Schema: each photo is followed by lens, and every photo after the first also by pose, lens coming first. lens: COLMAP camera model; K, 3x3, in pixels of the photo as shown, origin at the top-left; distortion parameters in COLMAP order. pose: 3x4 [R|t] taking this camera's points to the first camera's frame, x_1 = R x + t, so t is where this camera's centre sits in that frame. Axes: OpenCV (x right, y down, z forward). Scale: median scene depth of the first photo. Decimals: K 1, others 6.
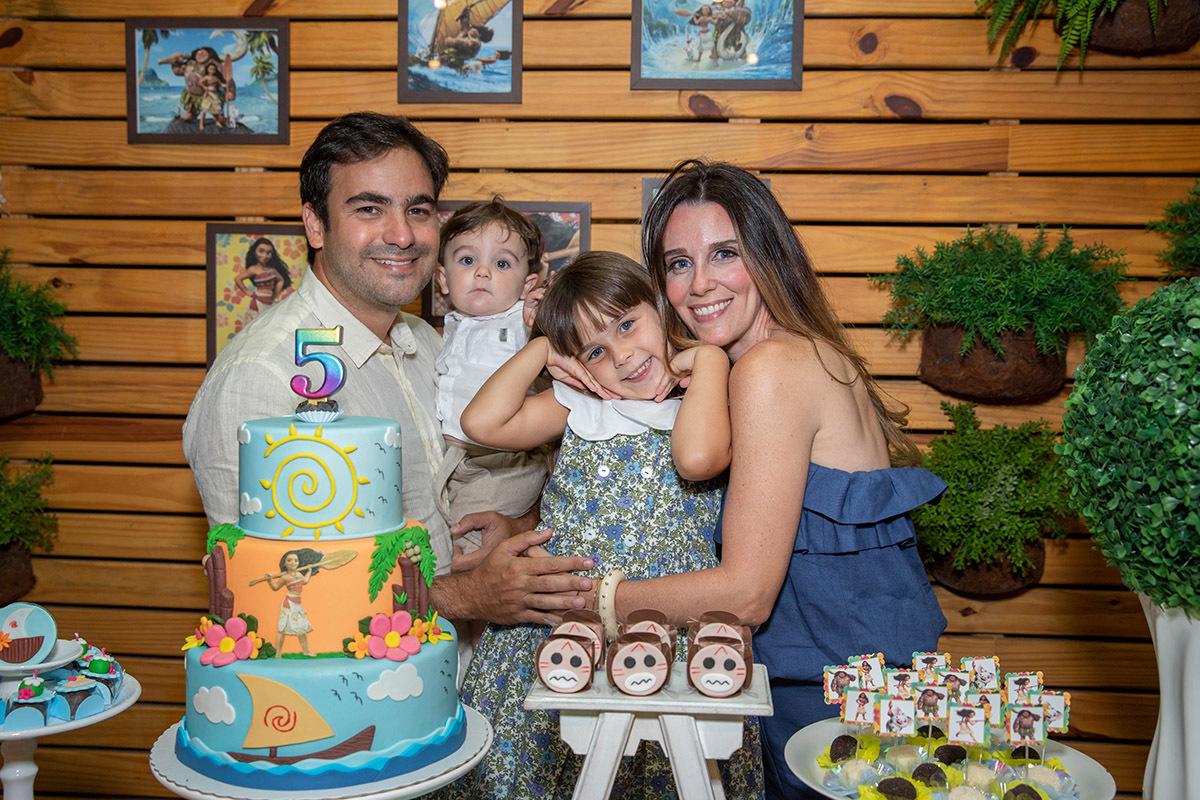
lens RADIAL K [[983.4, 0, 562.2], [0, 983.4, 417.5], [0, 0, 1]] dist [-0.028204, 0.046696]
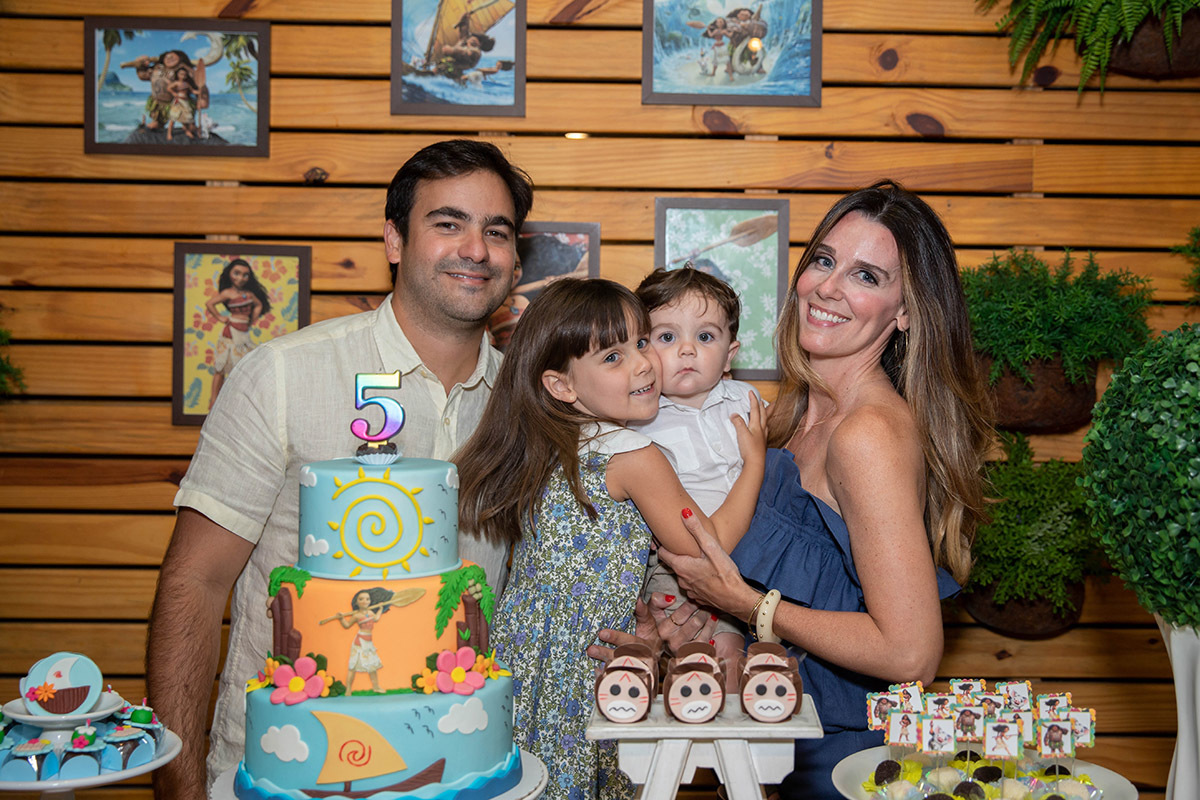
lens RADIAL K [[1242.7, 0, 597.0], [0, 1242.7, 400.5], [0, 0, 1]] dist [0.011093, 0.000000]
pose [[0.996844, -0.008379, 0.078936, -0.073052], [0.011237, 0.999294, -0.035839, -0.007730], [-0.078580, 0.036613, 0.996235, -0.184724]]
